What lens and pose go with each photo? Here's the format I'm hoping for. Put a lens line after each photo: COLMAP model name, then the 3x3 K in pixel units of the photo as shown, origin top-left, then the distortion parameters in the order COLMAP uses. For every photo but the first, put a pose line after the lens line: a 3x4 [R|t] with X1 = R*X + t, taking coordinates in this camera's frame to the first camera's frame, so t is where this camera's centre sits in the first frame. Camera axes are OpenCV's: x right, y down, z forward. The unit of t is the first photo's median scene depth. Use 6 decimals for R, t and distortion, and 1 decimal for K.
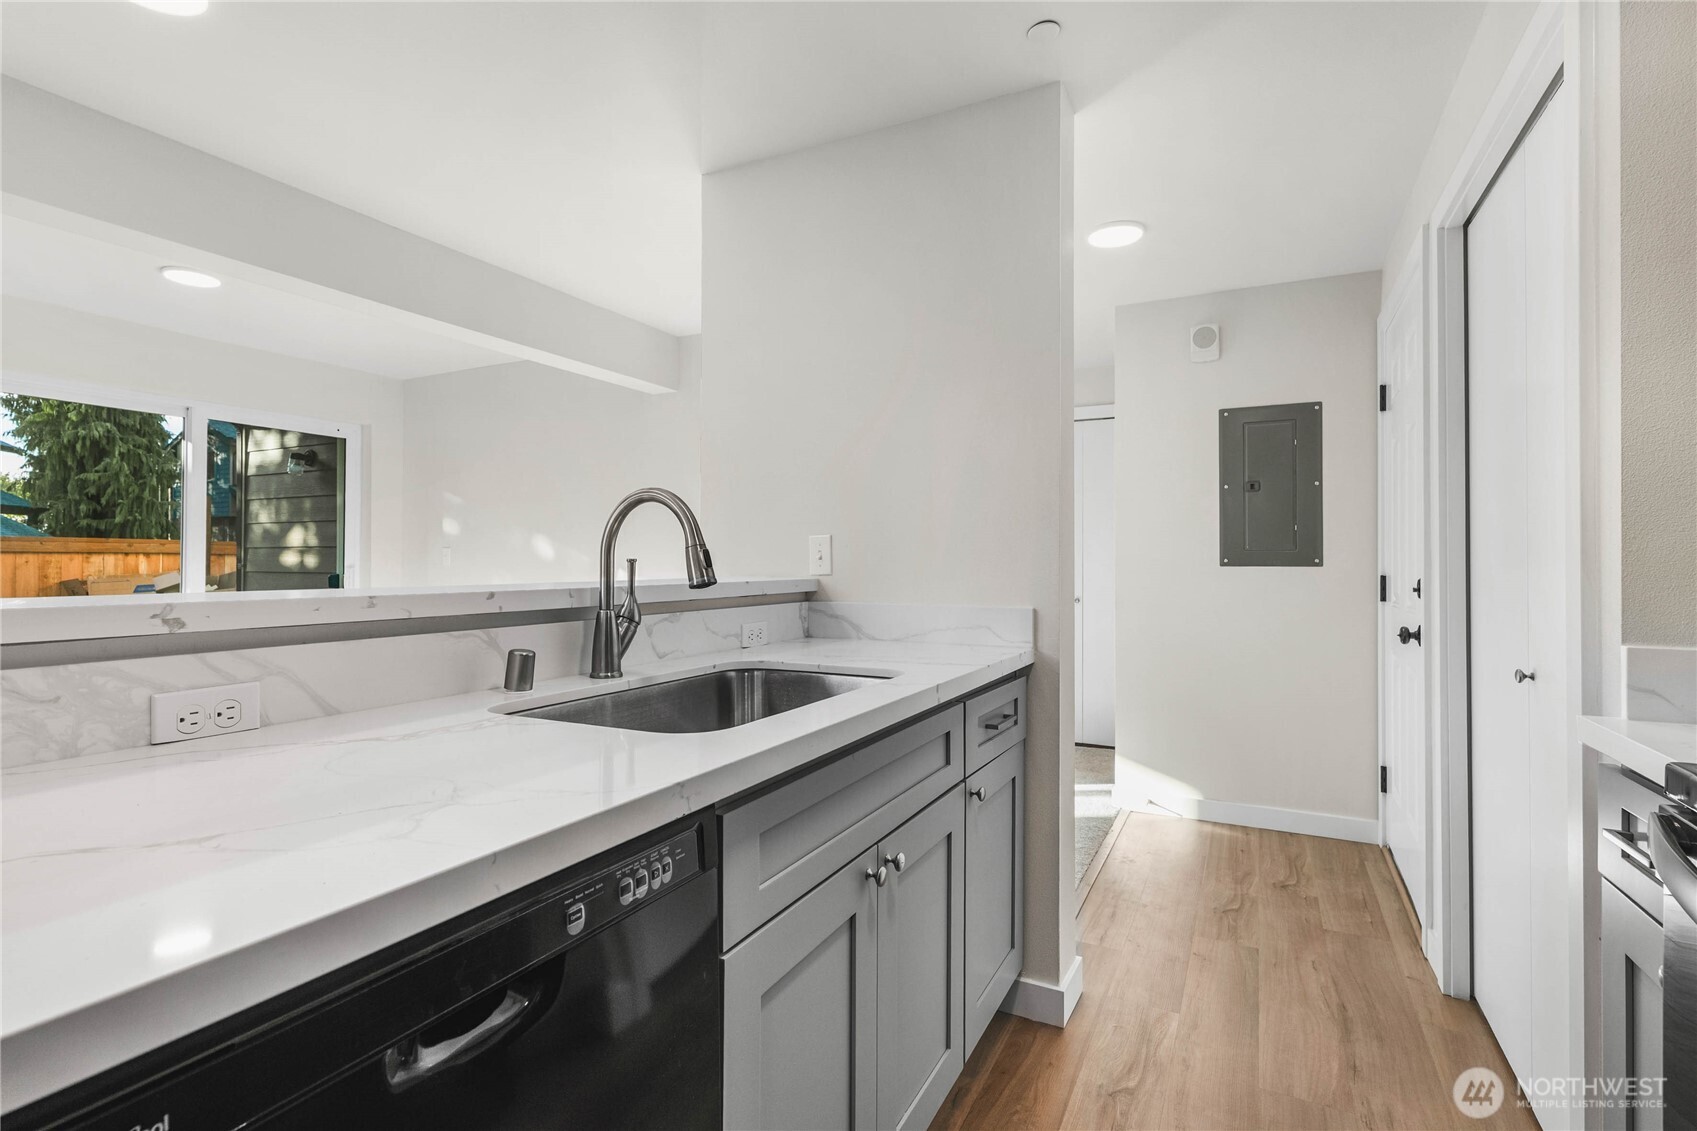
lens RADIAL K [[791.2, 0, 854.0], [0, 791.2, 558.7], [0, 0, 1]] dist [-0.005631, 0.001769]
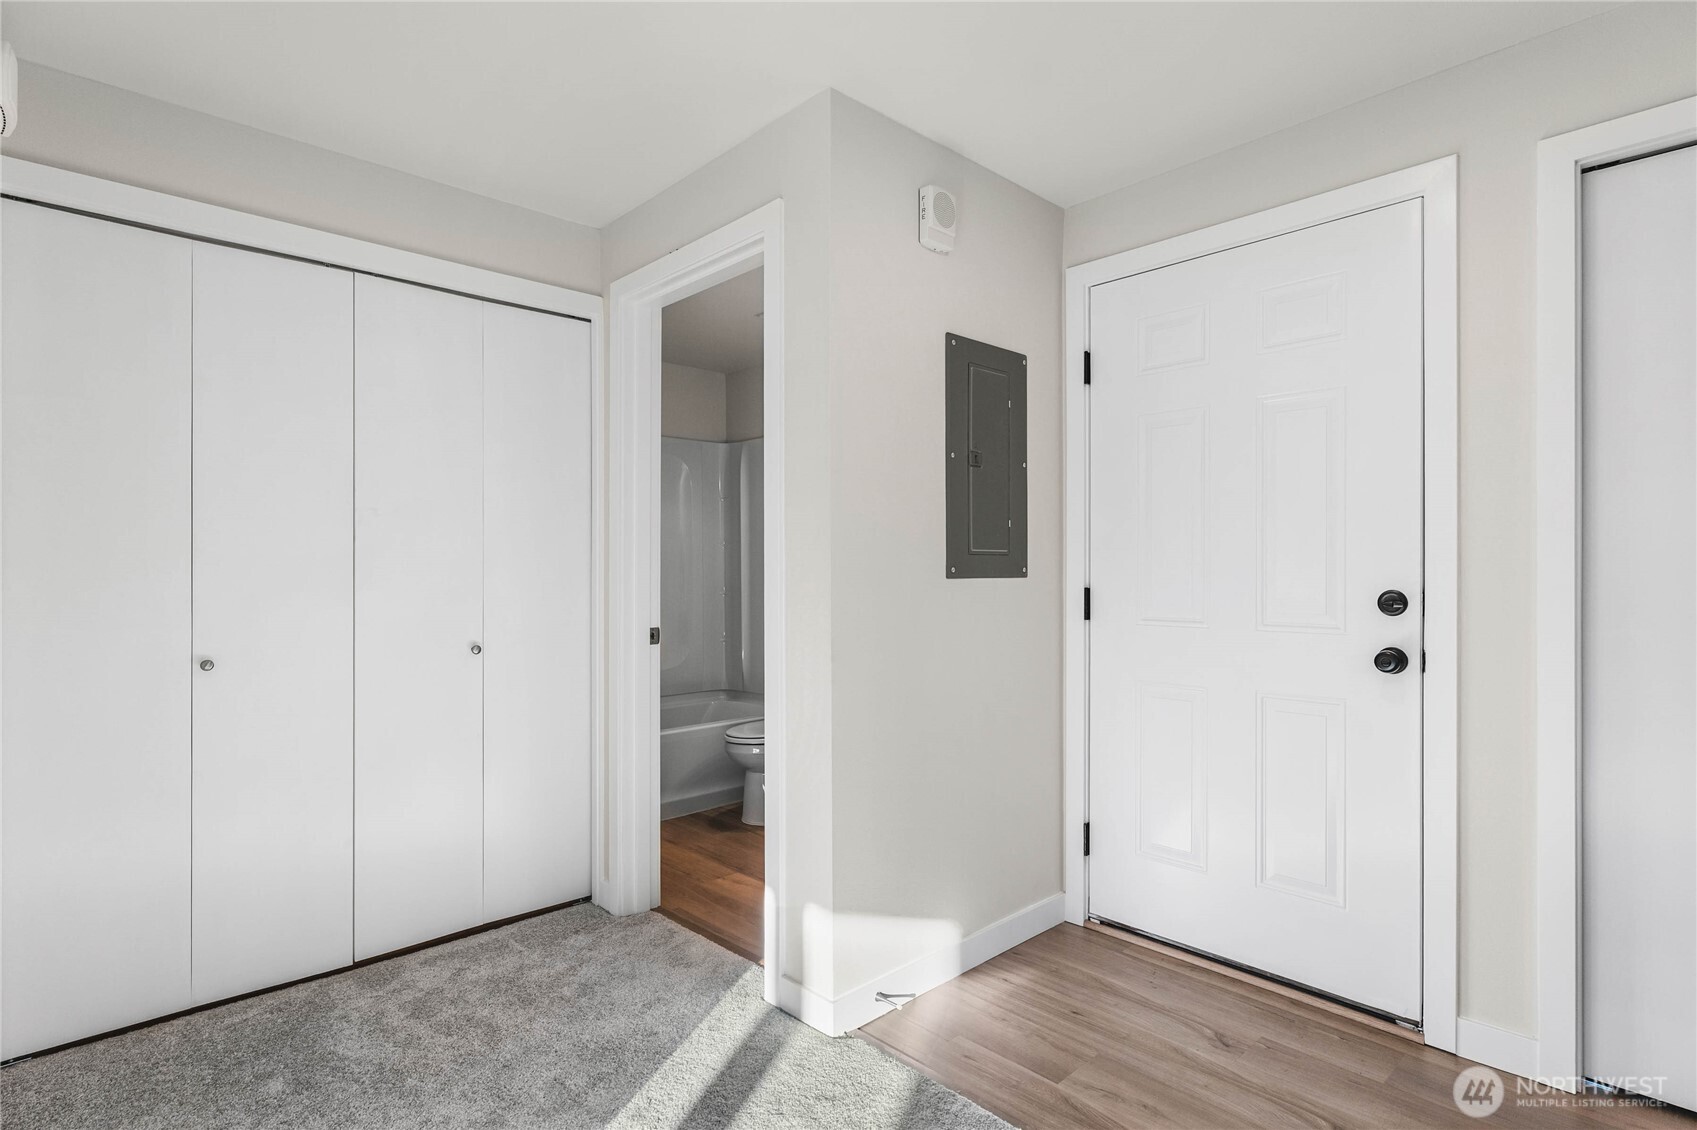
lens RADIAL K [[868.7, 0, 862.4], [0, 868.7, 563.3], [0, 0, 1]] dist [0.005161, 0.001275]
pose [[0.329245, 0.000499, 0.944244, -0.232508], [-0.007868, 0.999967, 0.002214, -0.003664], [-0.944212, -0.008158, 0.329238, 0.875429]]
